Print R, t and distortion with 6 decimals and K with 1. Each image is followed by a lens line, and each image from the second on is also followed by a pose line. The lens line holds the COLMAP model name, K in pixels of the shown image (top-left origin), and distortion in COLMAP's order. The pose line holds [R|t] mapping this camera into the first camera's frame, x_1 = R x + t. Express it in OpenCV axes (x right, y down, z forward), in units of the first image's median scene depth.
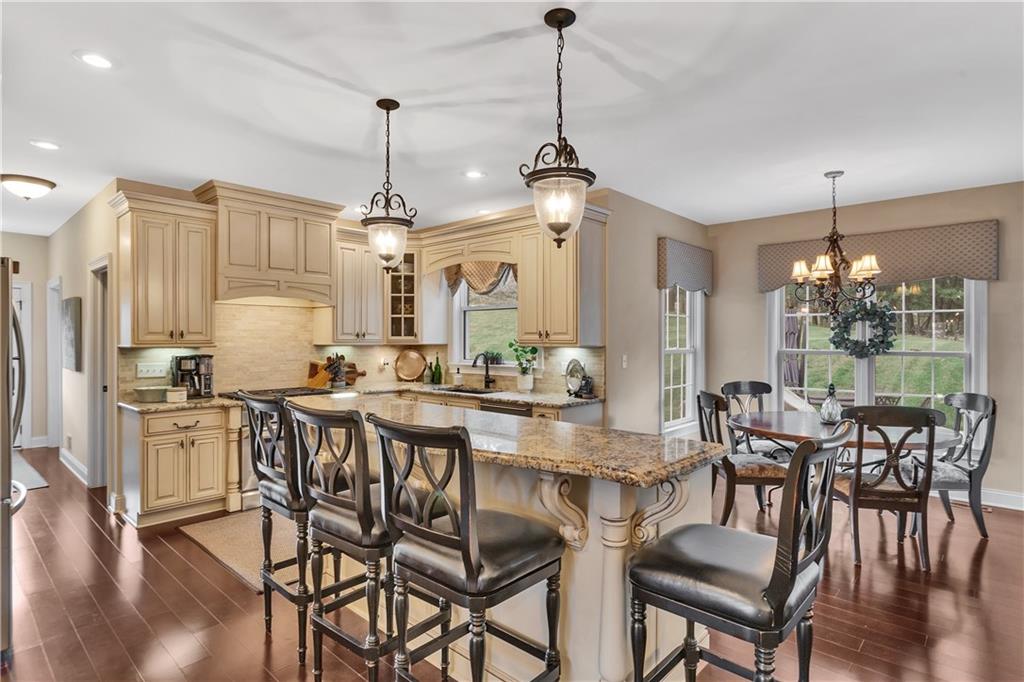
lens RADIAL K [[534.6, 0, 509.5], [0, 534.6, 340.6], [0, 0, 1]] dist [0.002447, 0.000198]
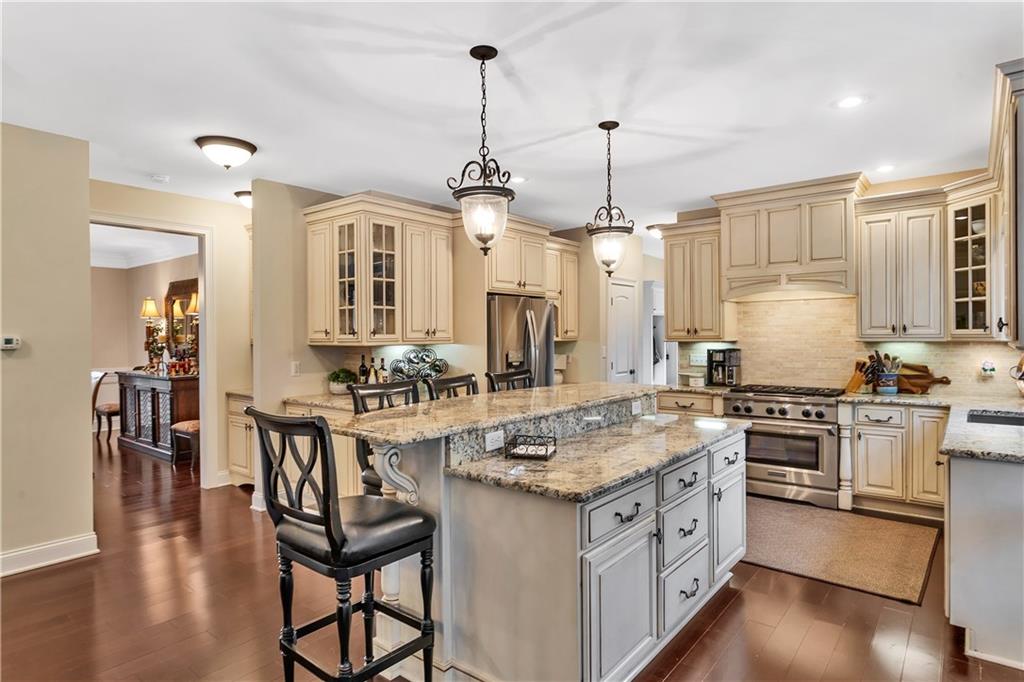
lens RADIAL K [[576.0, 0, 507.4], [0, 576.0, 337.7], [0, 0, 1]] dist [-0.003664, -0.000629]
pose [[0.065998, 0.002826, -0.997816, 0.560459], [0.003880, 0.999988, 0.003089, -0.002066], [0.997812, -0.004076, 0.065986, 0.414918]]
